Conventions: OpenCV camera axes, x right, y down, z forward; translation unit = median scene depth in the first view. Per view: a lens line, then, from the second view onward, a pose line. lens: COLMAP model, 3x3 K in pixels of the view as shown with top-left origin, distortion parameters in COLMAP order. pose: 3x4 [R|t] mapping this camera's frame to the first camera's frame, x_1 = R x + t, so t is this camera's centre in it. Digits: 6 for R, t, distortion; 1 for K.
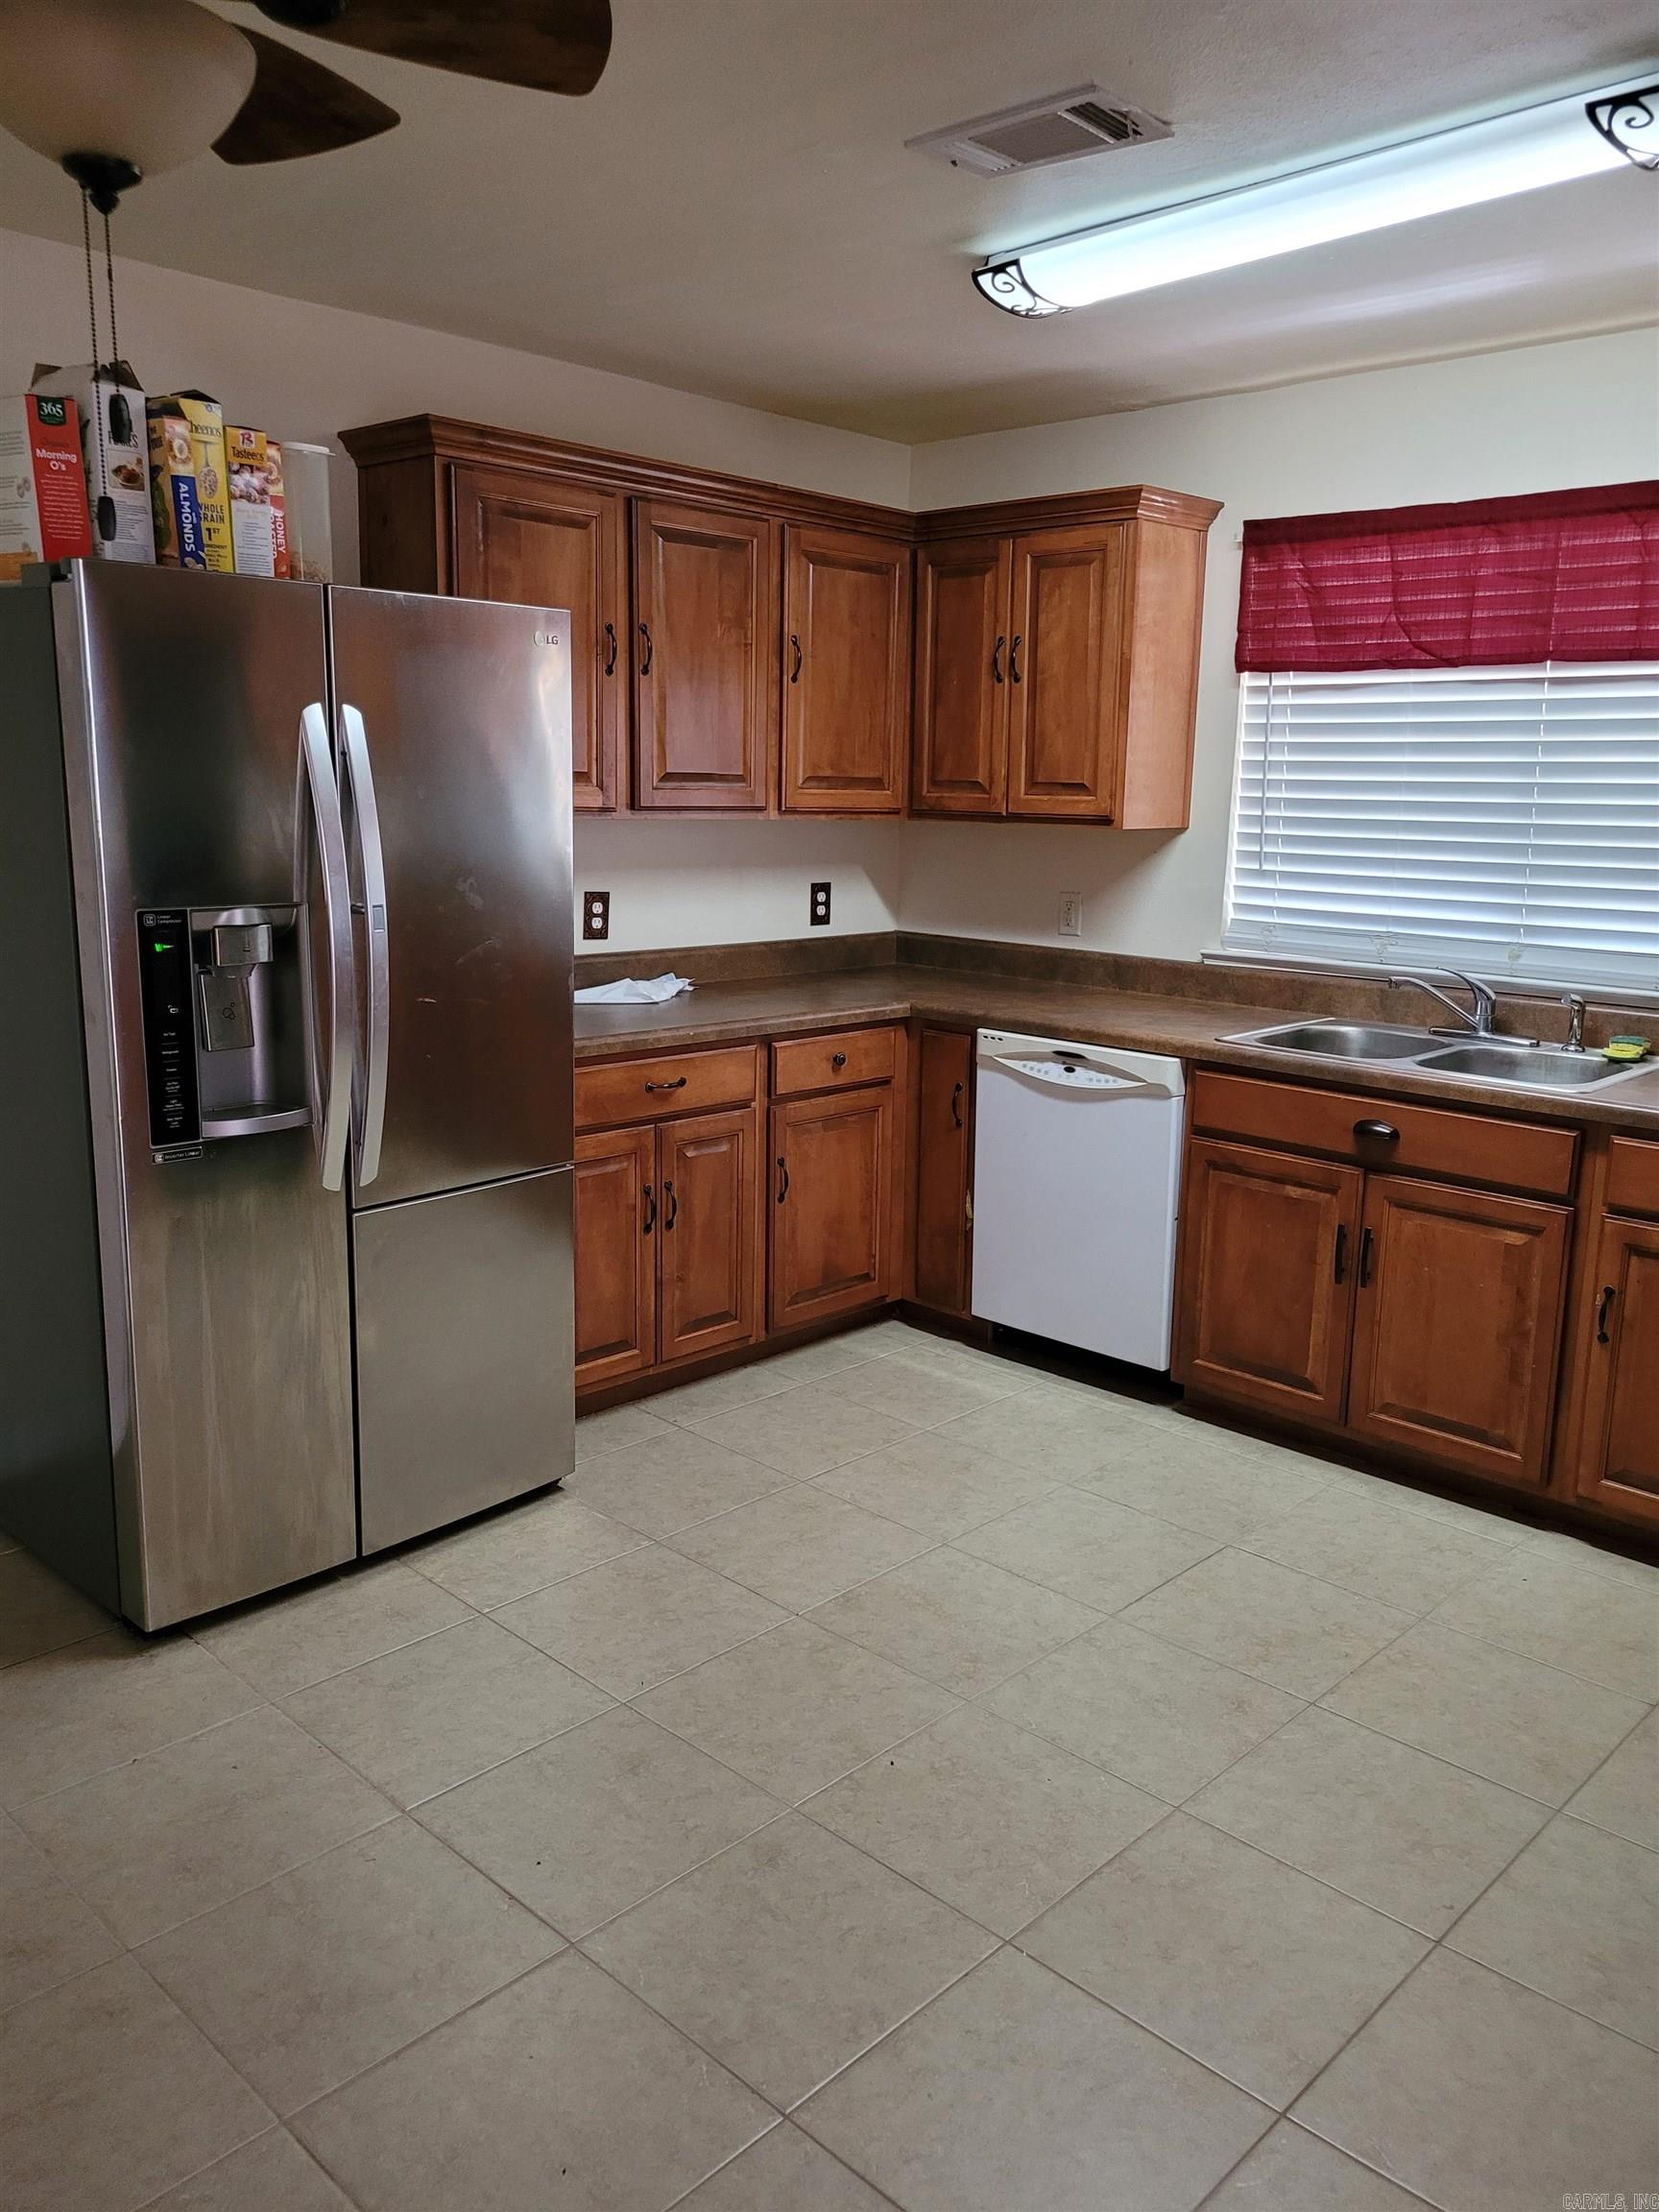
lens RADIAL K [[1699.4, 0, 847.6], [0, 1699.4, 1114.4], [0, 0, 1]] dist [0.027418, -0.004651]
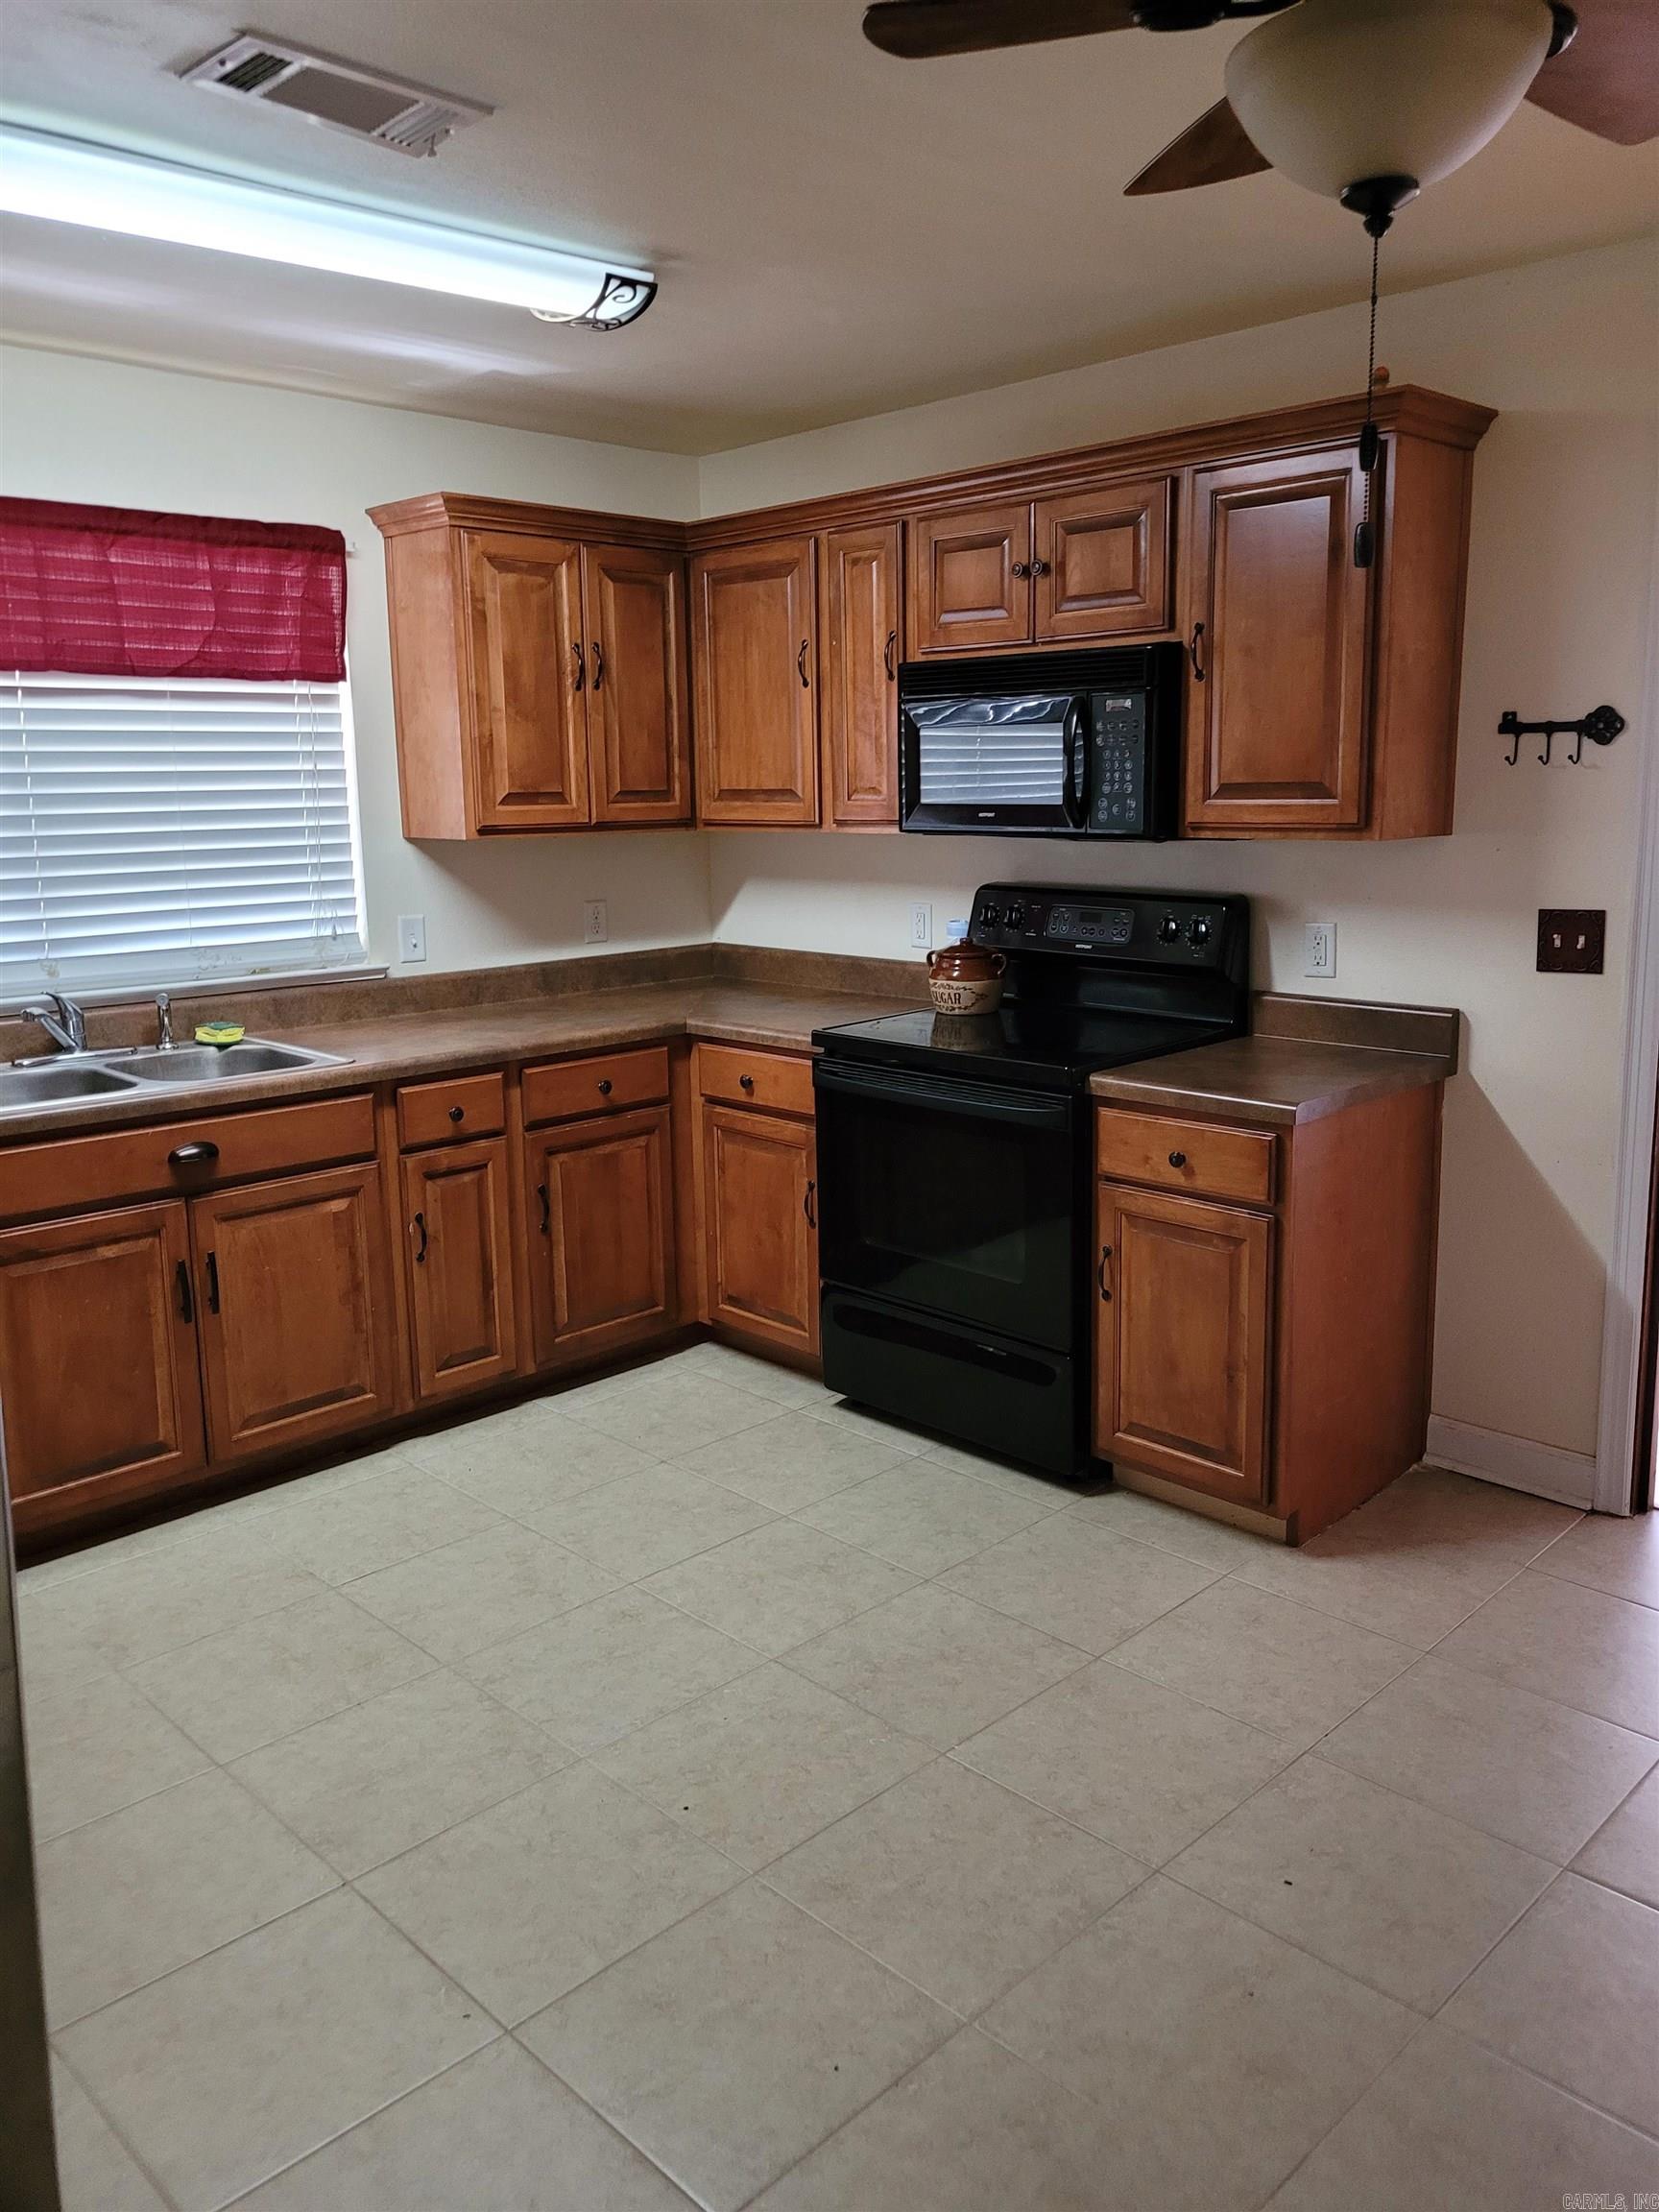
lens RADIAL K [[1699.4, 0, 847.4], [0, 1699.4, 1089.8], [0, 0, 1]] dist [0.027418, -0.004651]
pose [[-0.004532, -0.198756, 0.980039, -0.629972], [0.215185, 0.956895, 0.195057, -0.133436], [-0.976563, 0.211774, 0.038432, 0.590909]]
